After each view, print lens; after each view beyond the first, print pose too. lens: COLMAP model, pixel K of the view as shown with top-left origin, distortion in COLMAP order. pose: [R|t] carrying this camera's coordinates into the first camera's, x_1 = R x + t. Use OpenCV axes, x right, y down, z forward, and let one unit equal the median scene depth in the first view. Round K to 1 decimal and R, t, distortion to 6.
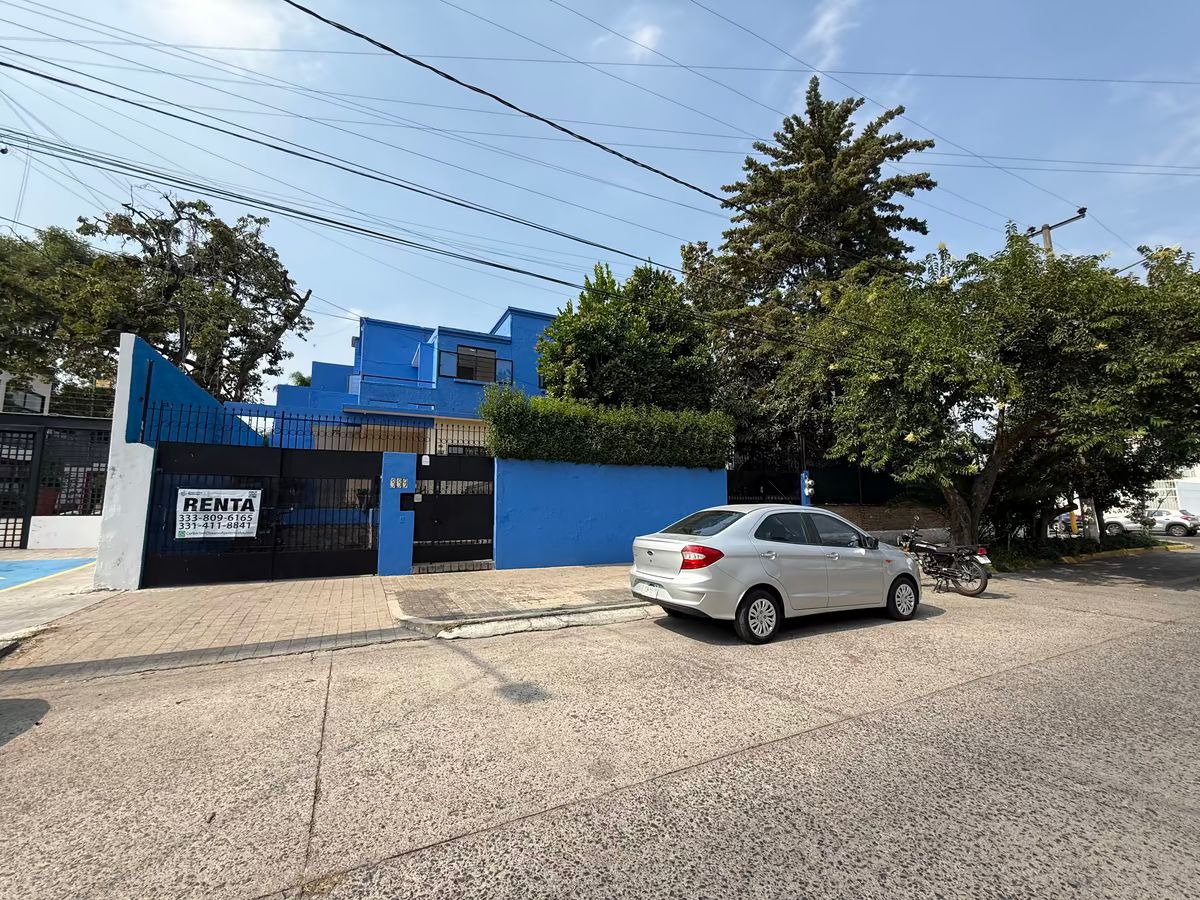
lens RADIAL K [[479.2, 0, 598.7], [0, 479.2, 453.2], [0, 0, 1]] dist [0.000493, 0.000180]
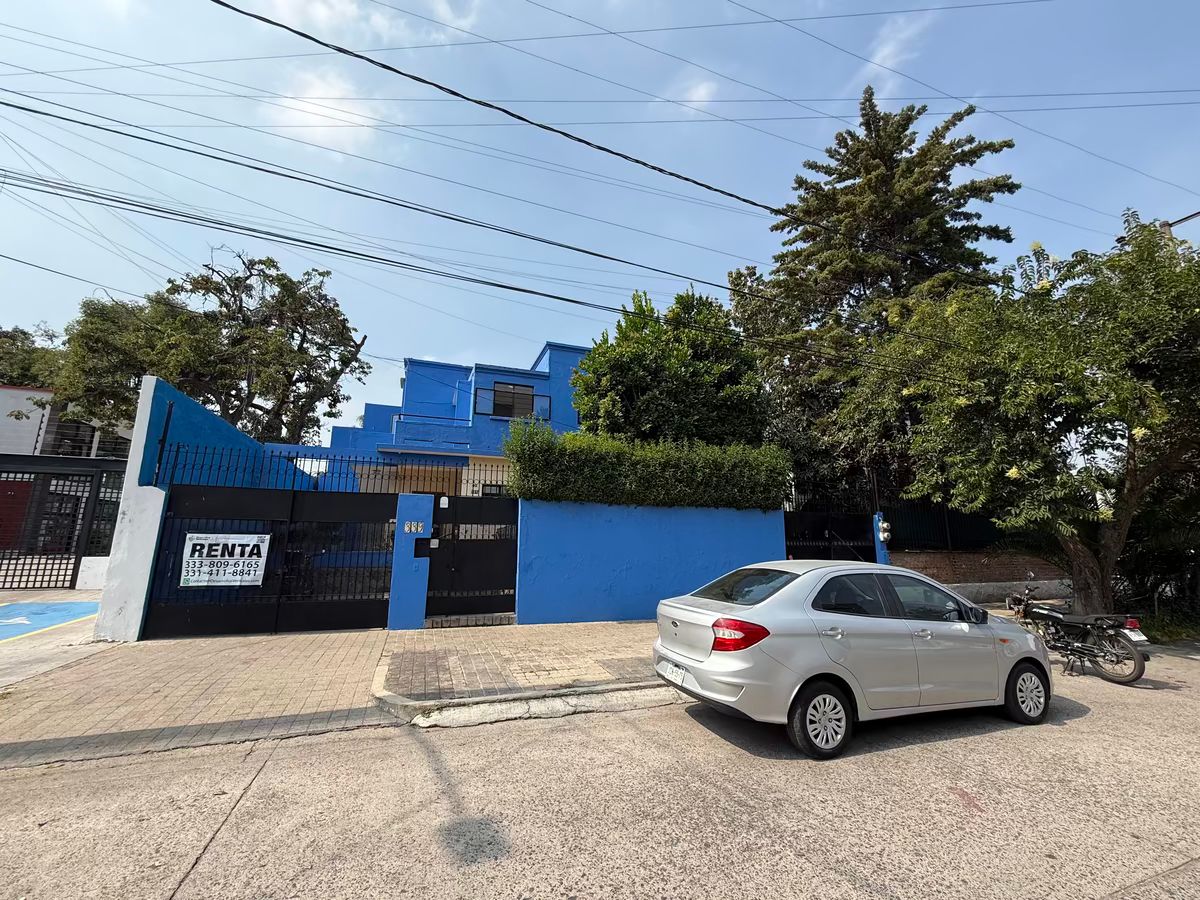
lens RADIAL K [[479.2, 0, 599.1], [0, 479.2, 453.3], [0, 0, 1]] dist [0.000493, 0.000180]
pose [[0.992916, -0.013312, -0.118069, 0.041123], [0.004238, 0.997040, -0.076773, -0.006093], [0.118741, 0.075729, 0.990033, 0.093532]]
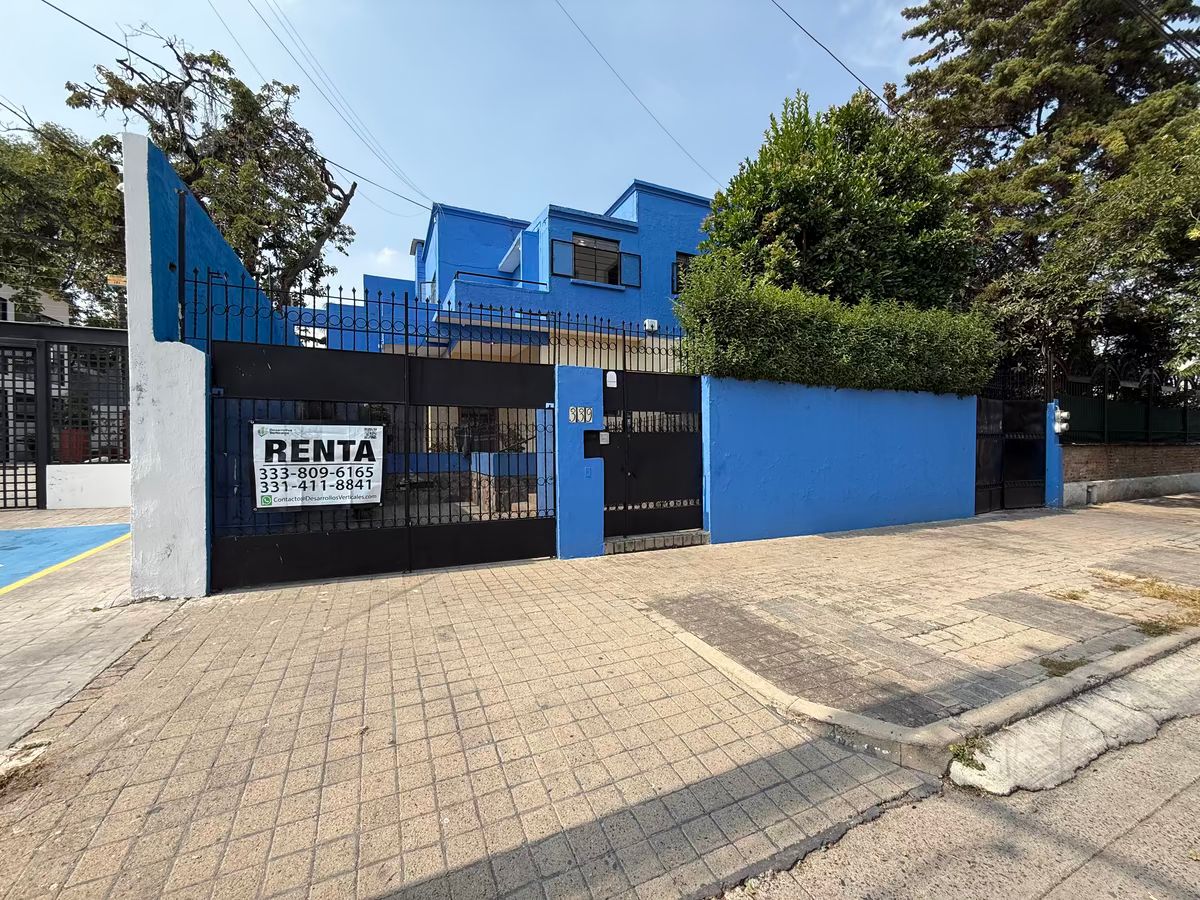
lens RADIAL K [[479.2, 0, 600.3], [0, 479.2, 452.5], [0, 0, 1]] dist [0.000493, 0.000180]
pose [[0.999122, -0.002601, -0.041803, -0.300346], [0.007770, 0.992257, 0.123961, 0.027854], [0.041157, -0.124177, 0.991406, 0.304344]]
